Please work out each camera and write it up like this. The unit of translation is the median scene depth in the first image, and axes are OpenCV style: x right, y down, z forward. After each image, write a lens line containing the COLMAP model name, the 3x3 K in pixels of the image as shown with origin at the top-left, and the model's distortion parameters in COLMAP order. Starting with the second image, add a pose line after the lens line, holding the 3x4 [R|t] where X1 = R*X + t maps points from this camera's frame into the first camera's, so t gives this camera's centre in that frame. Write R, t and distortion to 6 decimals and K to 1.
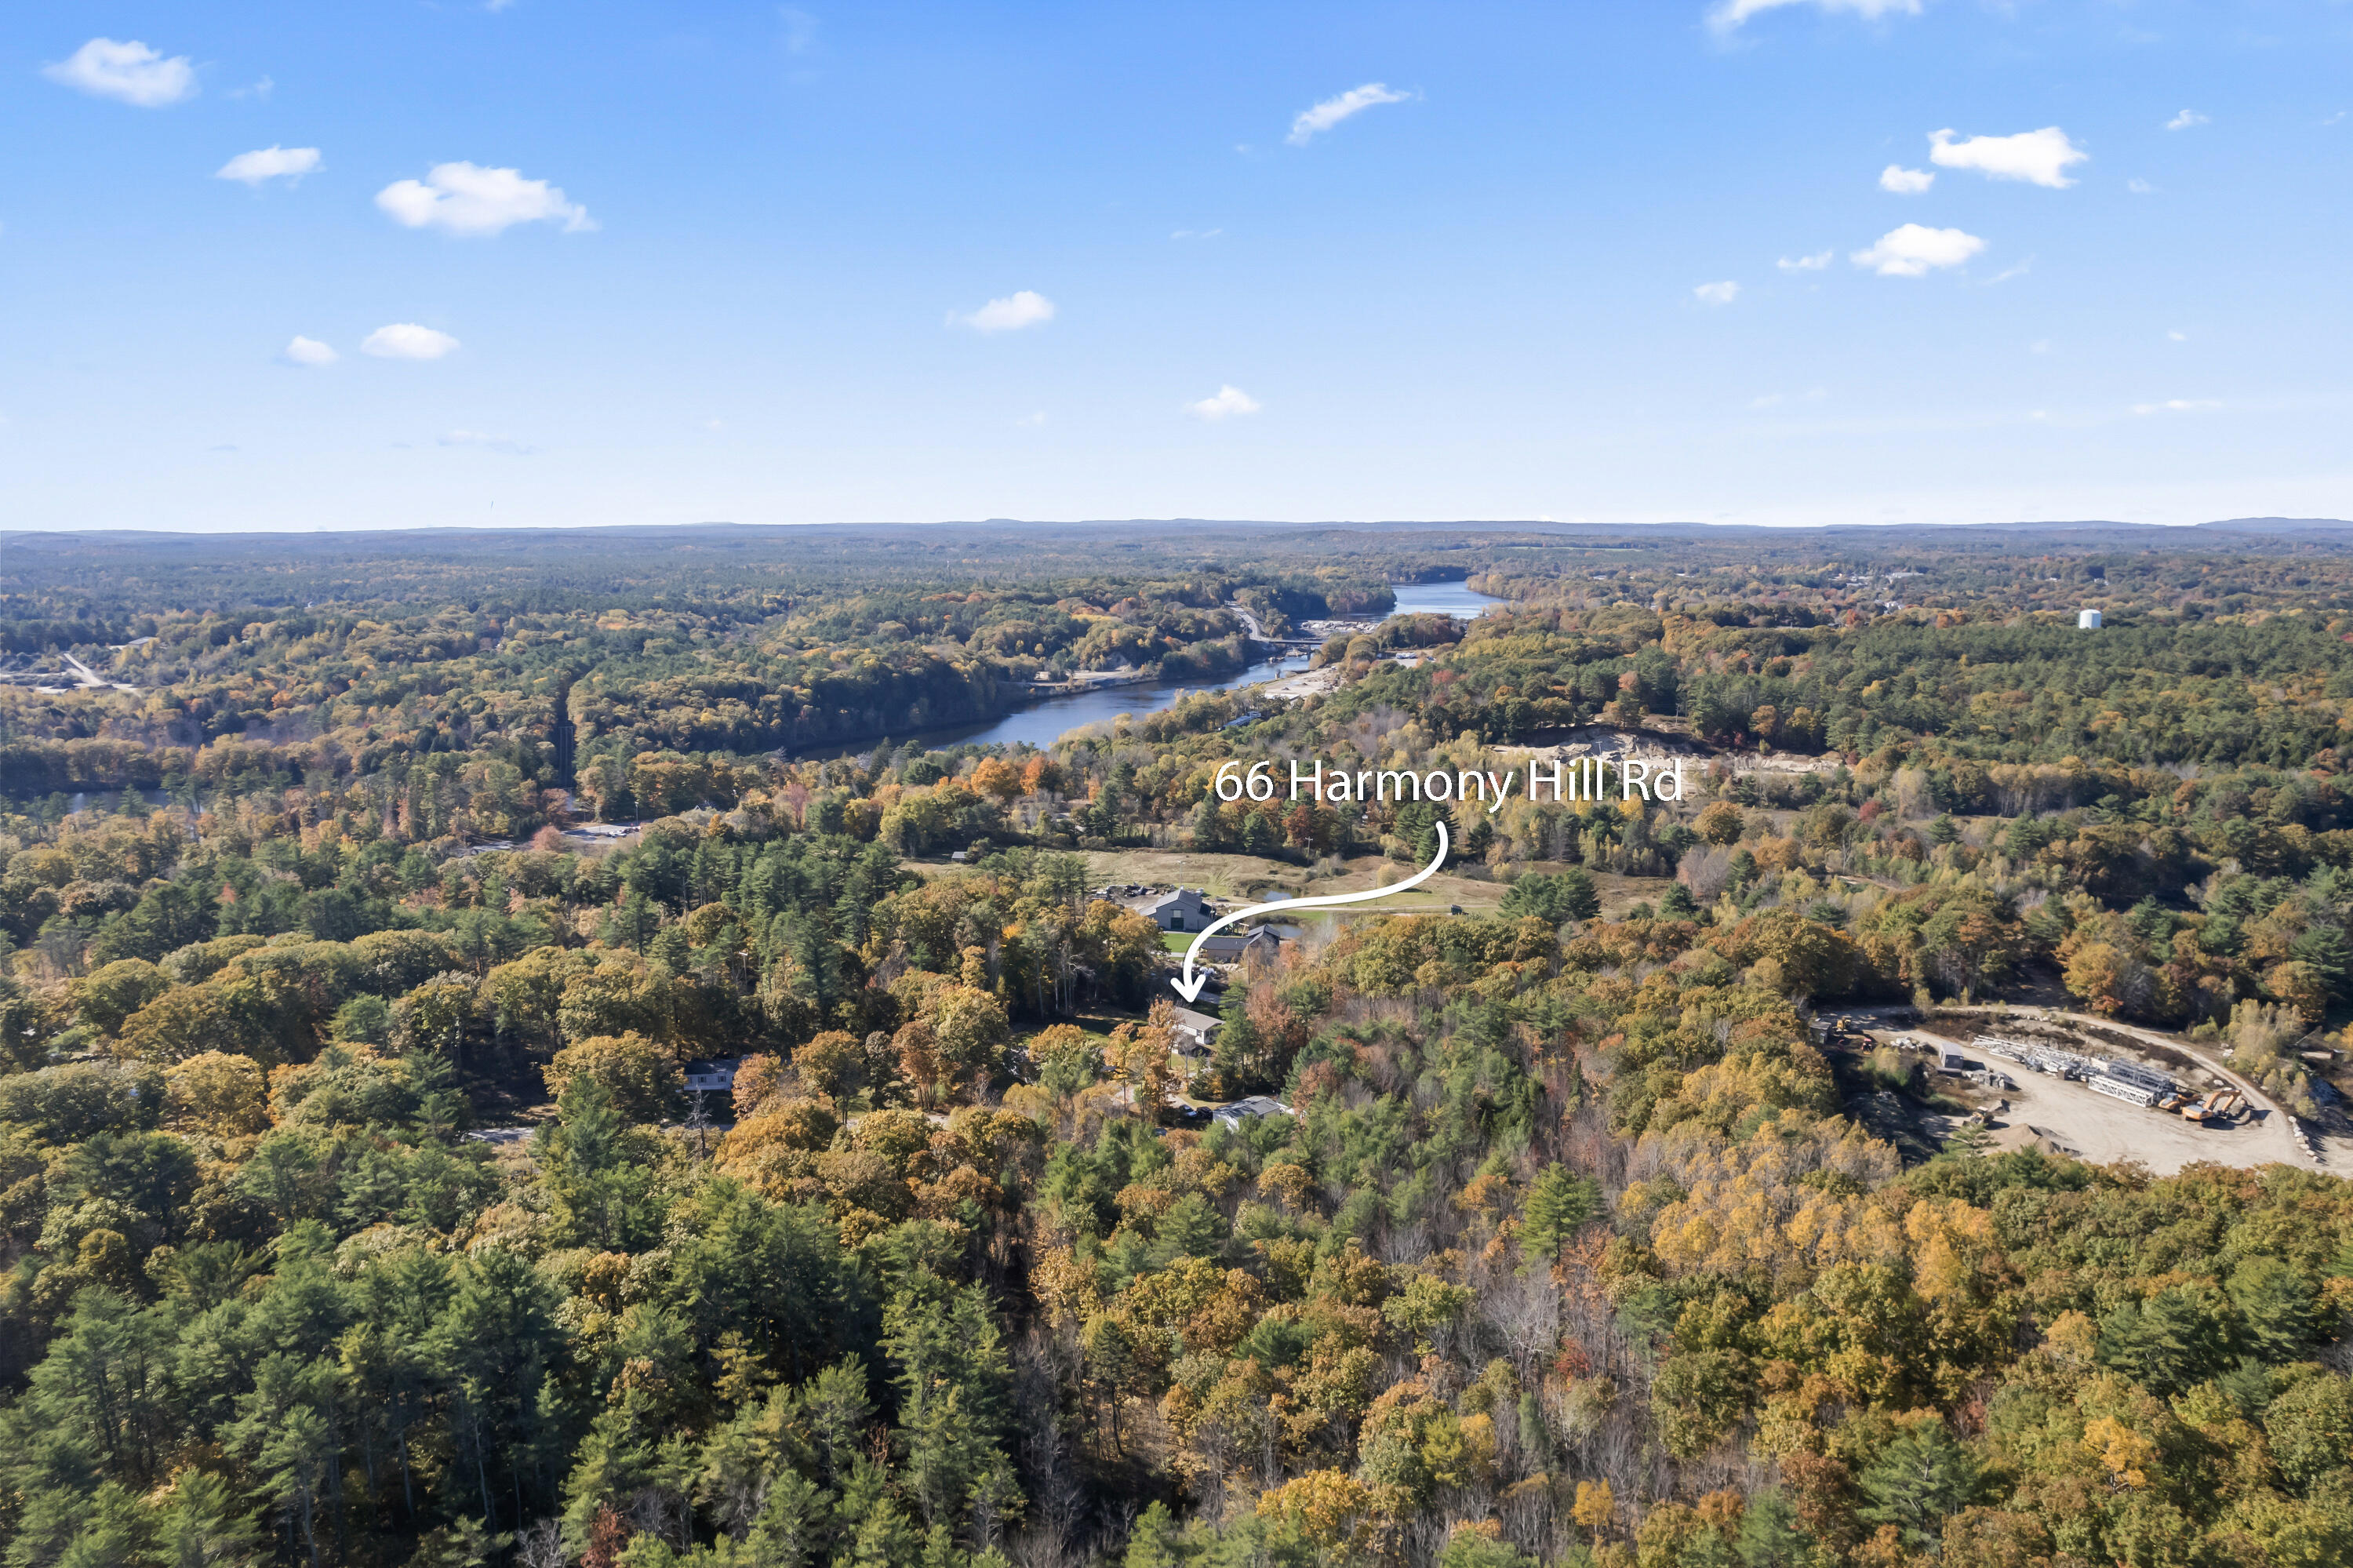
lens RADIAL K [[1433.7, 0, 1173.4], [0, 1433.7, 790.8], [0, 0, 1]] dist [-0.055146, 0.025755]
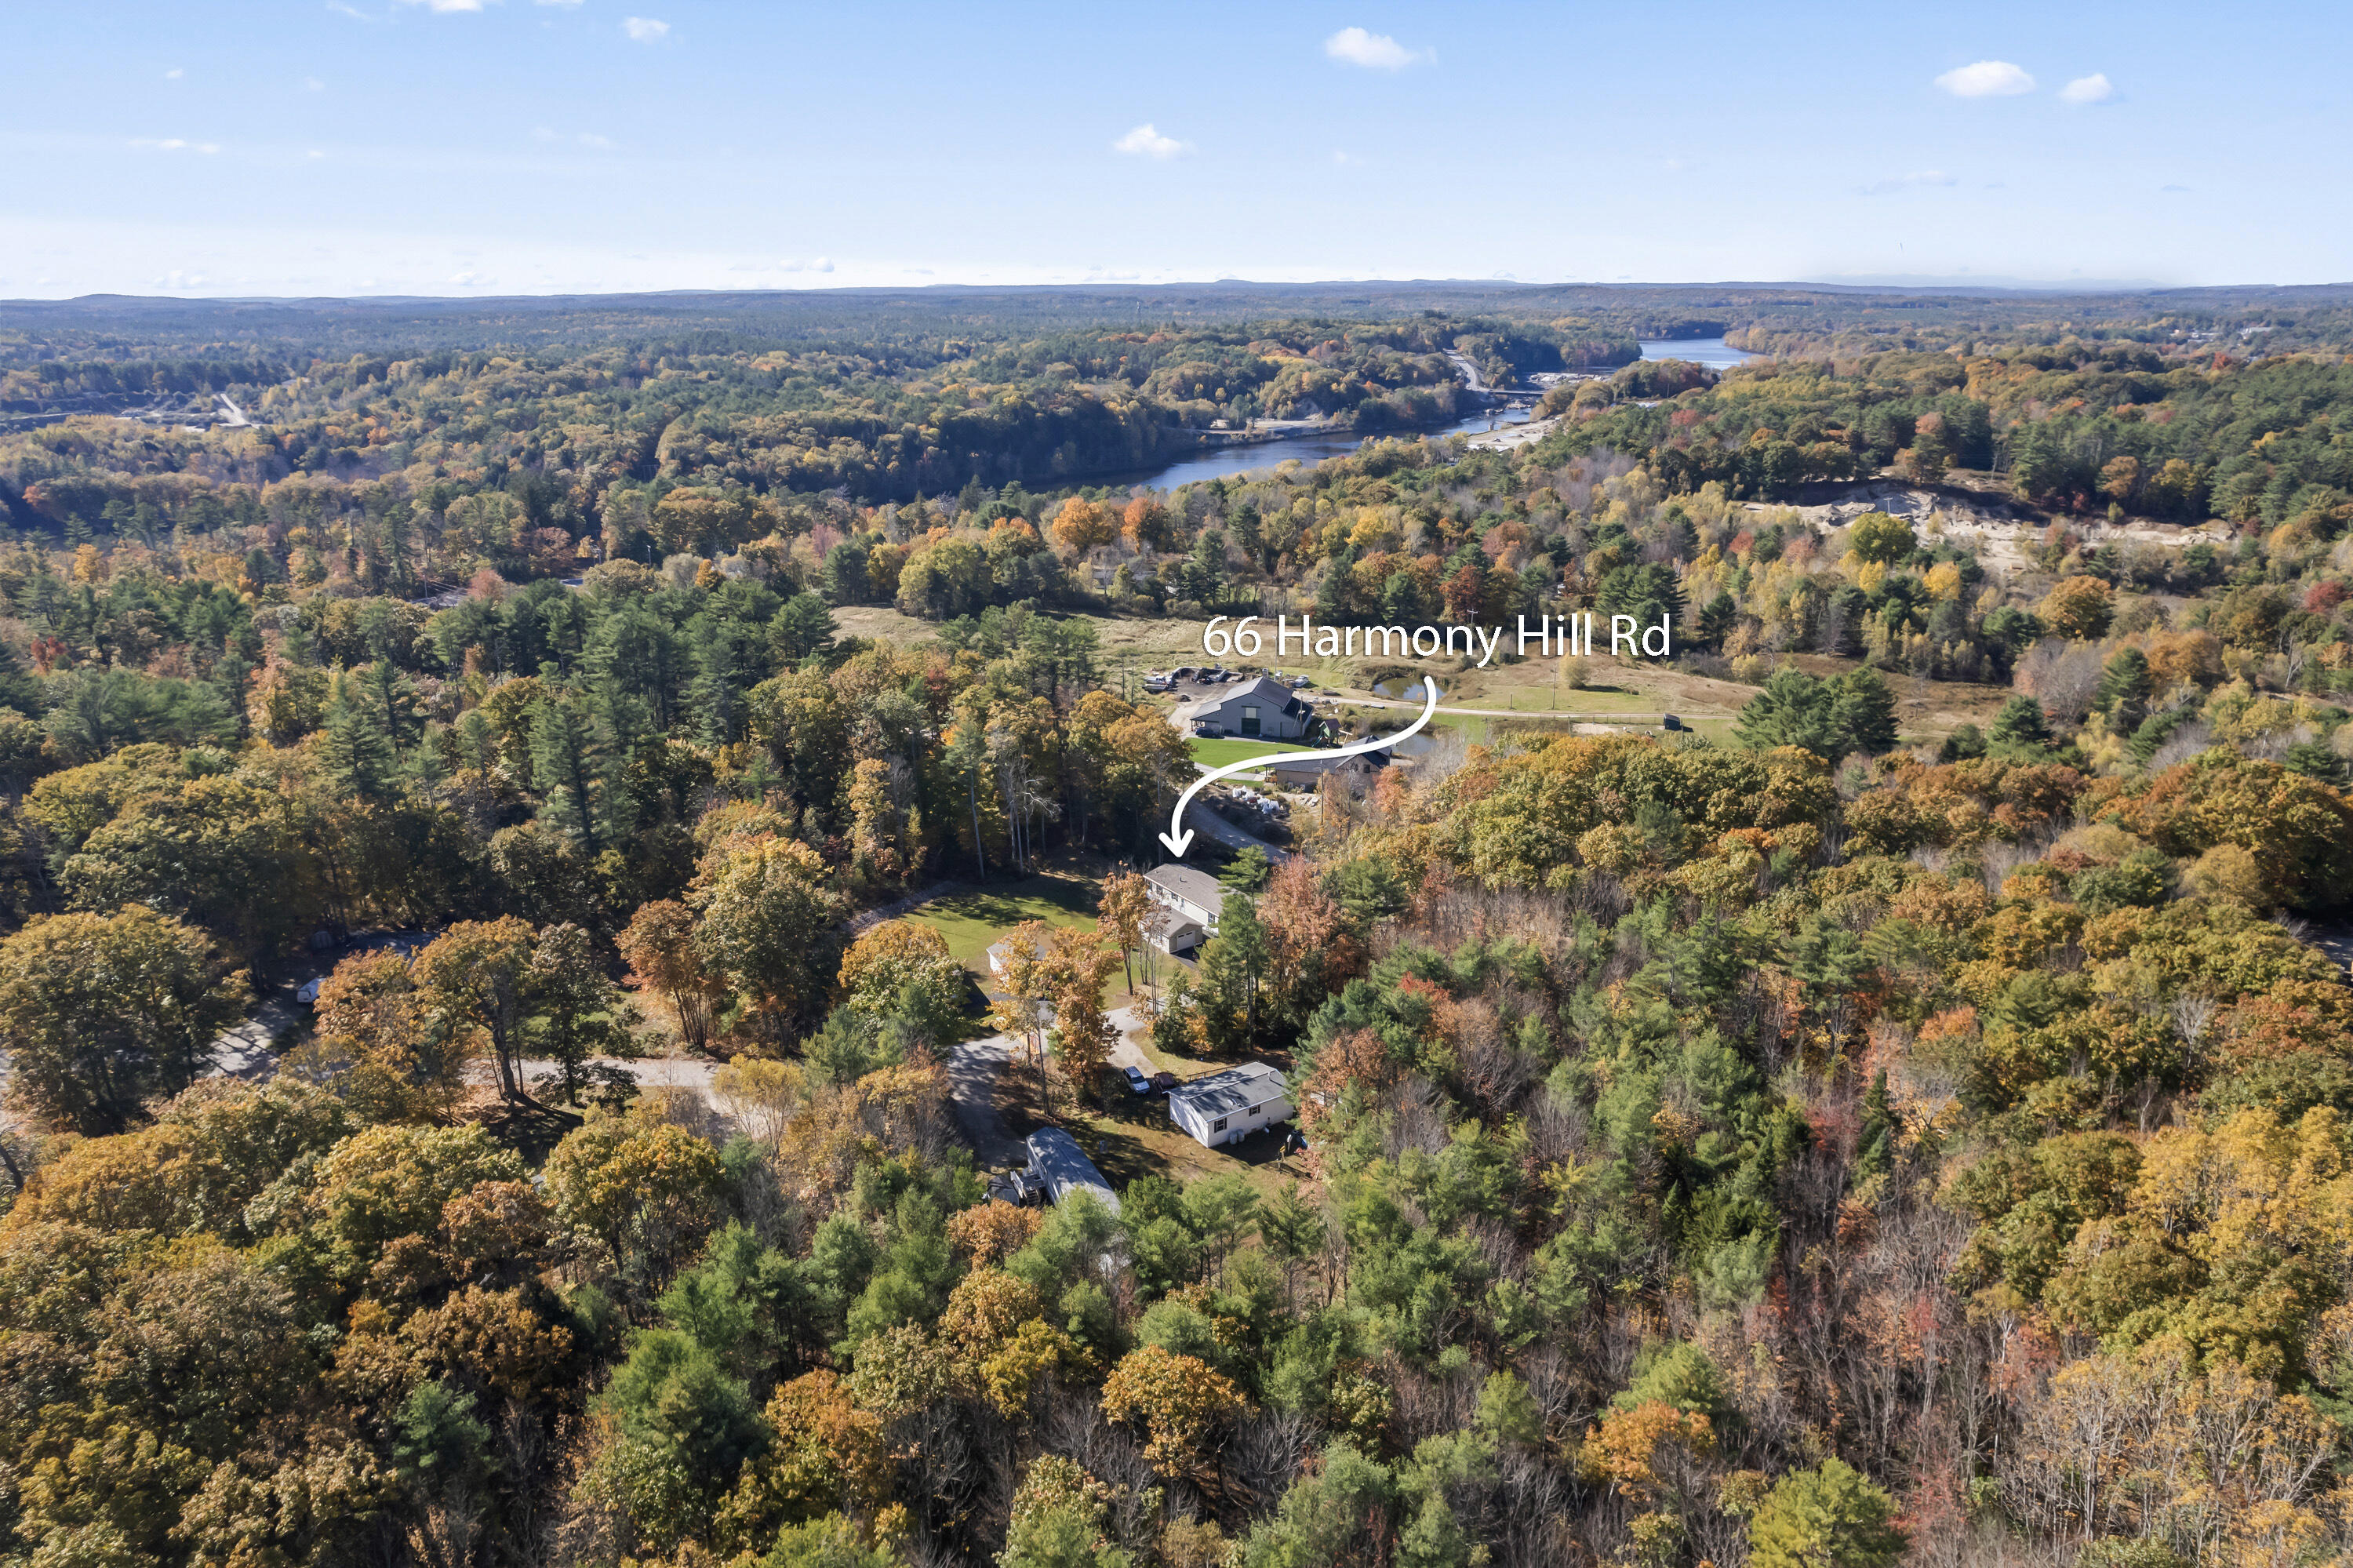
lens RADIAL K [[1433.7, 0, 1181.2], [0, 1433.7, 773.5], [0, 0, 1]] dist [-0.055146, 0.025755]
pose [[0.988480, 0.044281, -0.144727, 0.050389], [-0.022774, 0.988872, 0.147012, 0.010234], [0.149627, -0.142023, 0.978489, 0.226921]]
